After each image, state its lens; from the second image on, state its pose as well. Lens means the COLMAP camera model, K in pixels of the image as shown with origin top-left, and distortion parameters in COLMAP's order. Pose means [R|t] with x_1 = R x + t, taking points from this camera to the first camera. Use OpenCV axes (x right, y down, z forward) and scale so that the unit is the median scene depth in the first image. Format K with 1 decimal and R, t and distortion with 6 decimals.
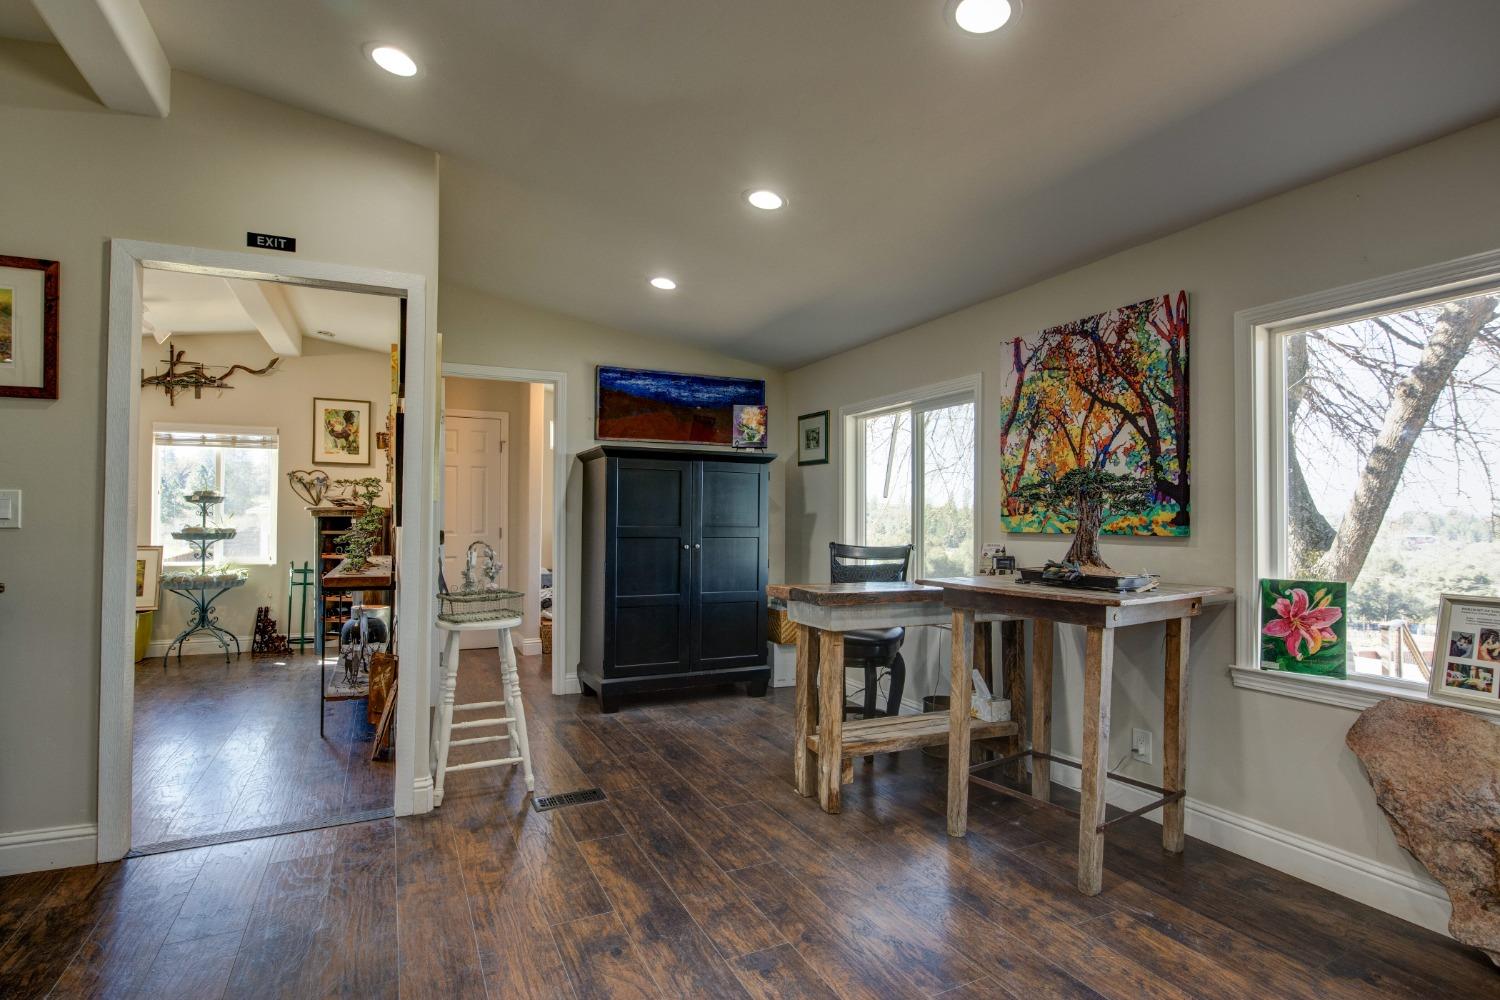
lens RADIAL K [[778.0, 0, 742.2], [0, 778.0, 509.3], [0, 0, 1]] dist [-0.005411, -0.001593]
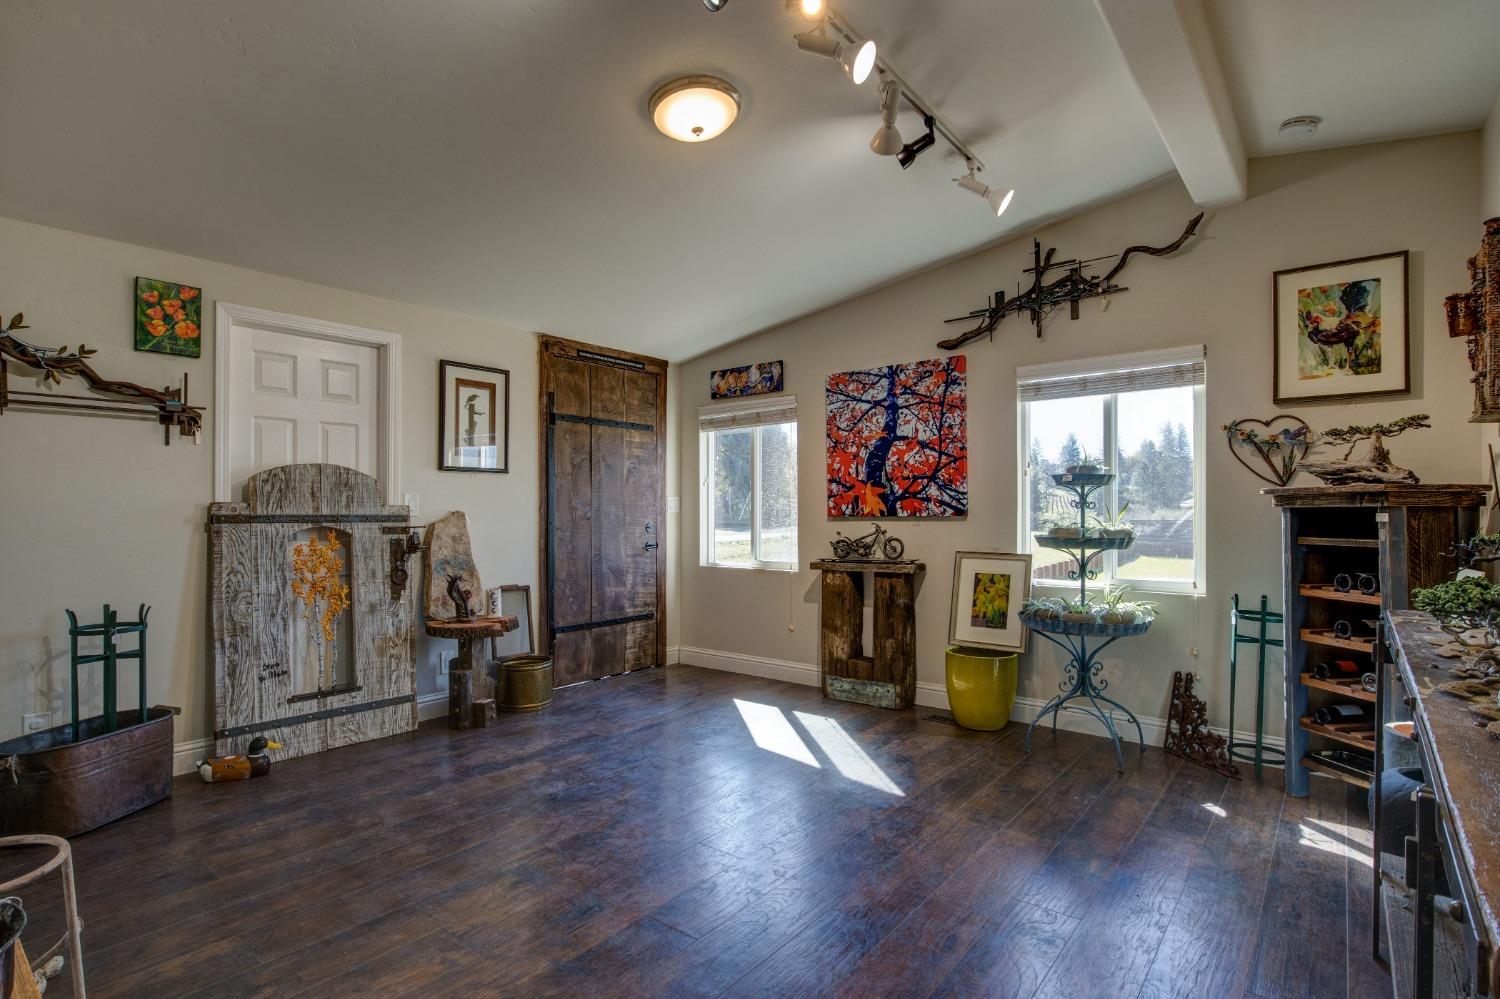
lens RADIAL K [[778.0, 0, 742.2], [0, 778.0, 508.8], [0, 0, 1]] dist [-0.005411, -0.001593]
pose [[0.470141, -0.008206, -0.882553, -0.278927], [0.014085, 0.999899, -0.001793, 0.006164], [0.882479, -0.011588, 0.470209, 0.469685]]
